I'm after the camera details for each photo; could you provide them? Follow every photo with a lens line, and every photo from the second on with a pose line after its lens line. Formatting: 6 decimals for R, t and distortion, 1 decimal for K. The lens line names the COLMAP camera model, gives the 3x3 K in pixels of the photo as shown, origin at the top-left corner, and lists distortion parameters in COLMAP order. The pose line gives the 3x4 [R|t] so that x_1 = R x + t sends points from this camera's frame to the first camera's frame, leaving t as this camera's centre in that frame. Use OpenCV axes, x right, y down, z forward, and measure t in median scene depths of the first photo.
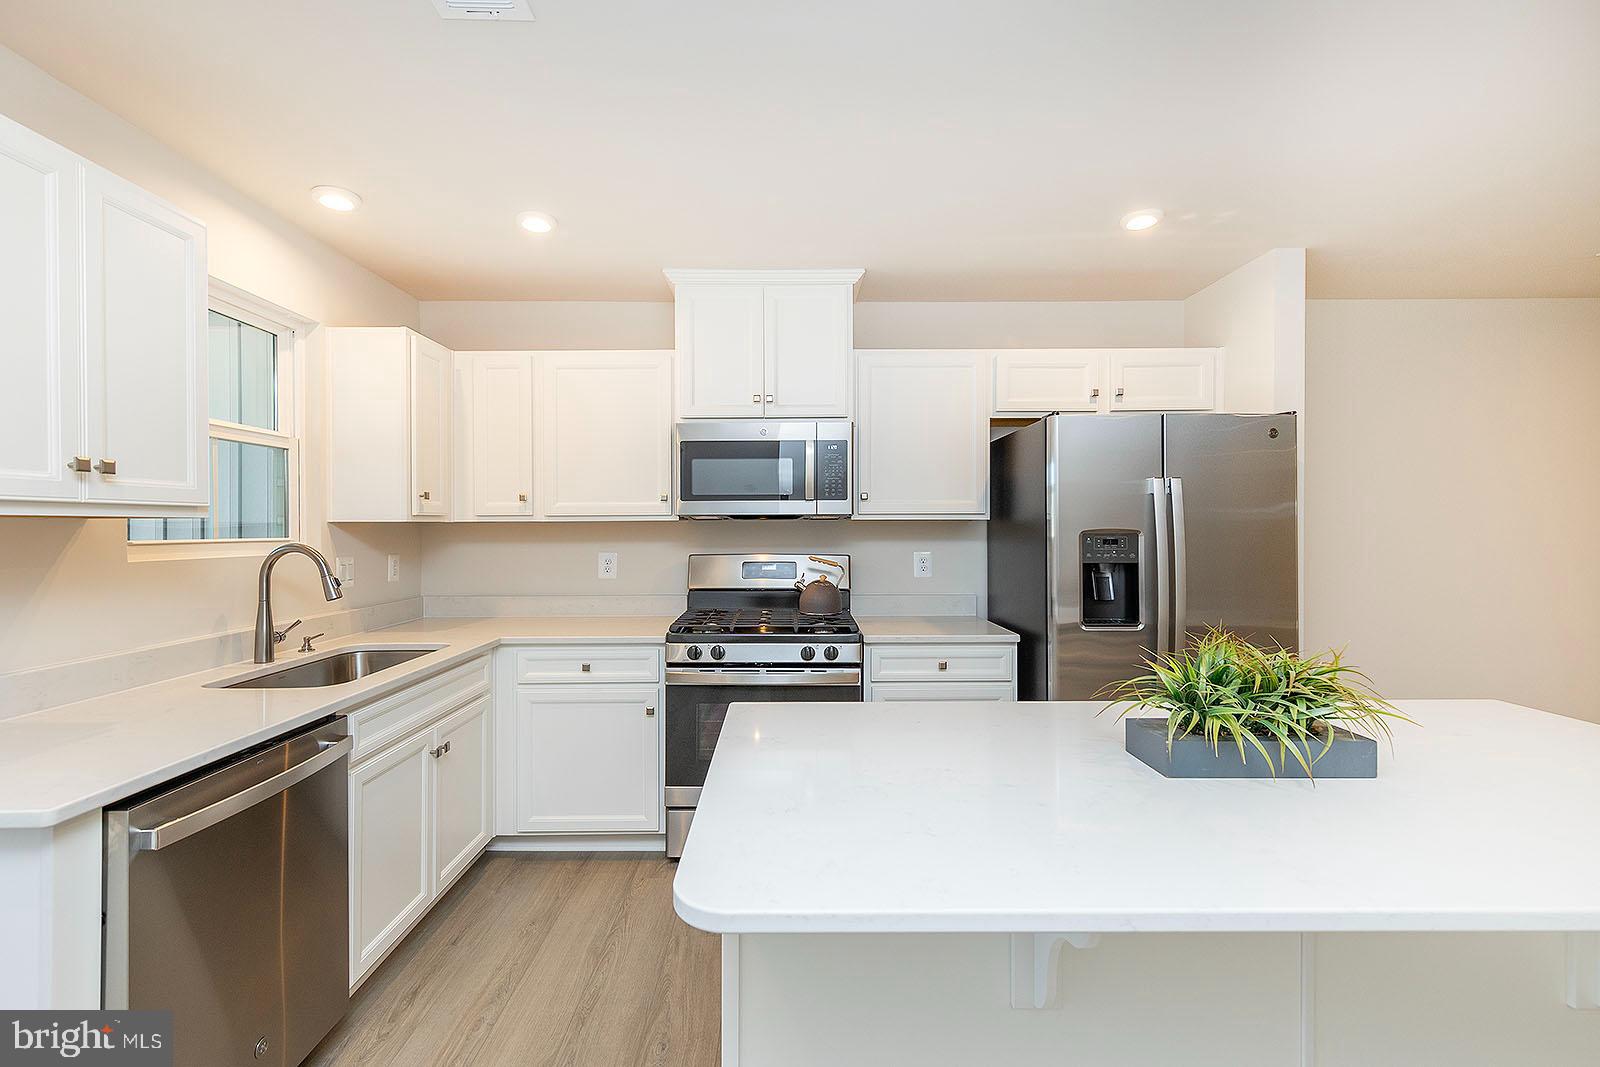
lens RADIAL K [[690.0, 0, 836.5], [0, 690.0, 526.6], [0, 0, 1]] dist [0.005235, -0.001248]
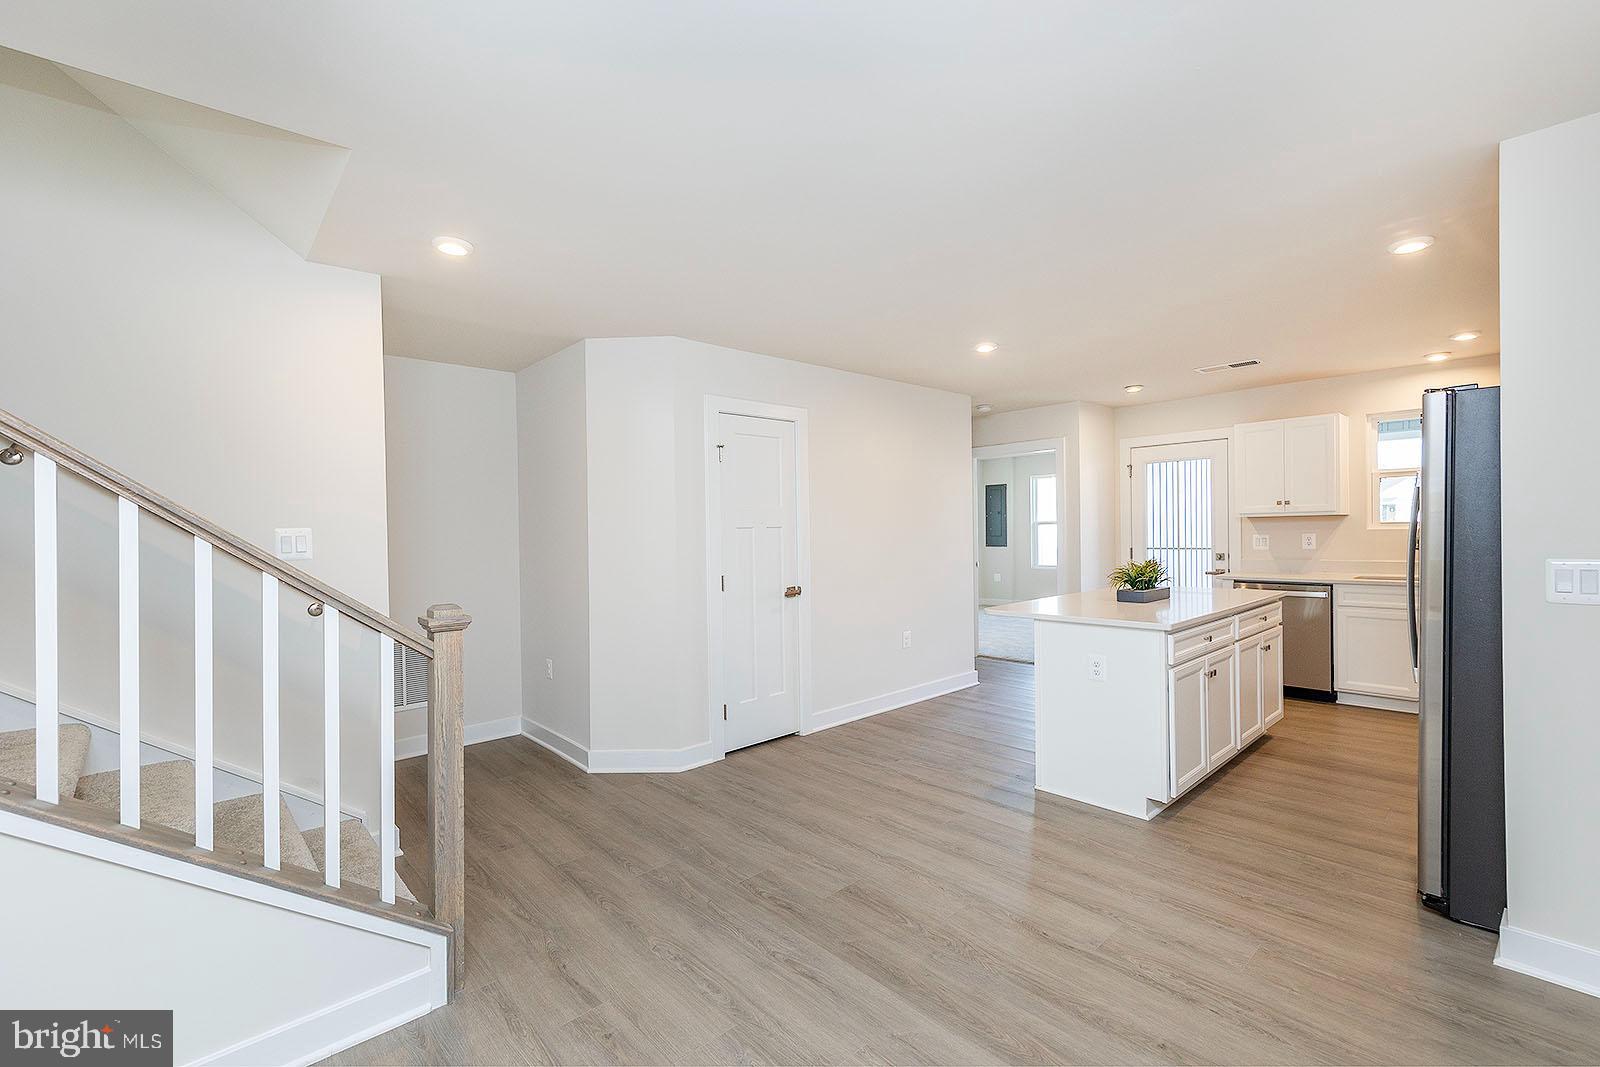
lens RADIAL K [[690.0, 0, 796.9], [0, 690.0, 543.4], [0, 0, 1]] dist [0.005235, -0.001248]
pose [[-0.737948, 0.035488, -0.673924, 1.814711], [0.026759, 0.999370, 0.023324, -0.013346], [0.674327, -0.000821, -0.738432, 1.062720]]
